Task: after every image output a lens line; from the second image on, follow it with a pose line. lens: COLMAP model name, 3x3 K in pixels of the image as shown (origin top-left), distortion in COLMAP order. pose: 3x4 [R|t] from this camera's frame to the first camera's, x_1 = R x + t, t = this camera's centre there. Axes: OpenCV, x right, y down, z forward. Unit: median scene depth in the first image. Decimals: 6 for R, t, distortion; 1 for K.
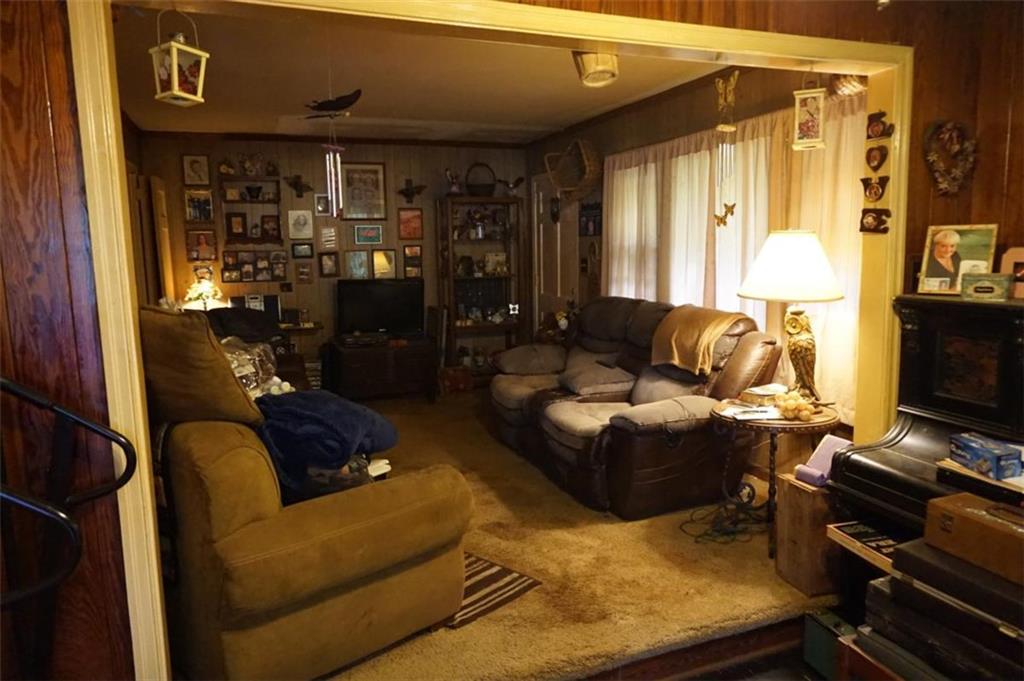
lens RADIAL K [[700.8, 0, 512.0], [0, 700.8, 340.5], [0, 0, 1]] dist [-0.046303, 0.040580]
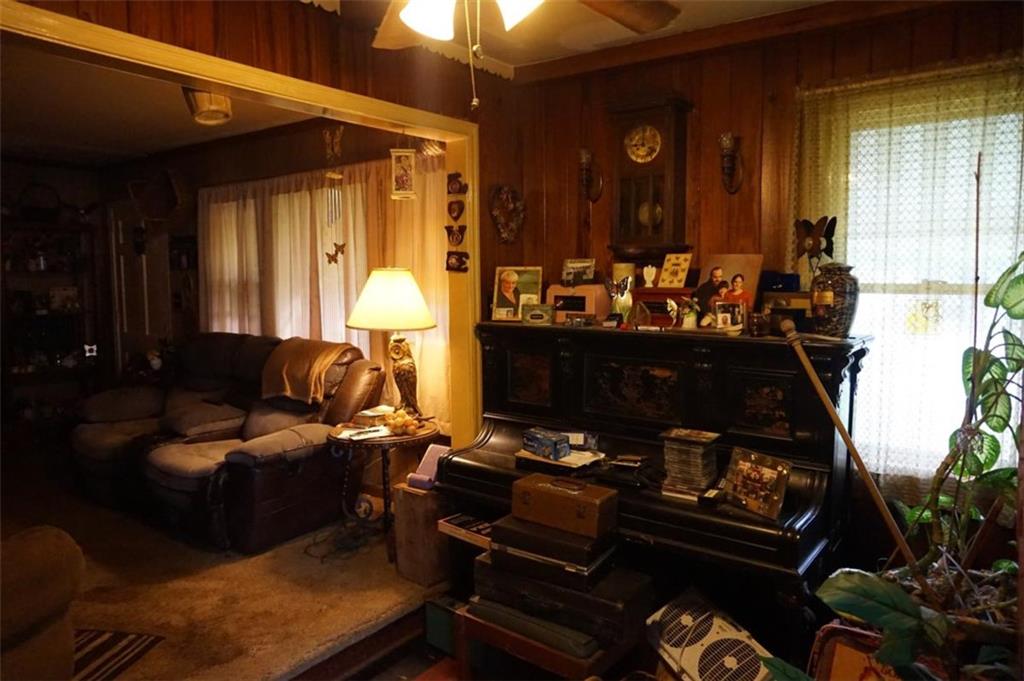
lens RADIAL K [[728.0, 0, 512.0], [0, 728.0, 340.5], [0, 0, 1]] dist [-0.004441, -0.000908]
pose [[0.836925, -0.034468, 0.546231, -0.087654], [0.063054, 0.997442, -0.033671, 0.012124], [-0.543673, 0.062622, 0.836958, -0.096627]]
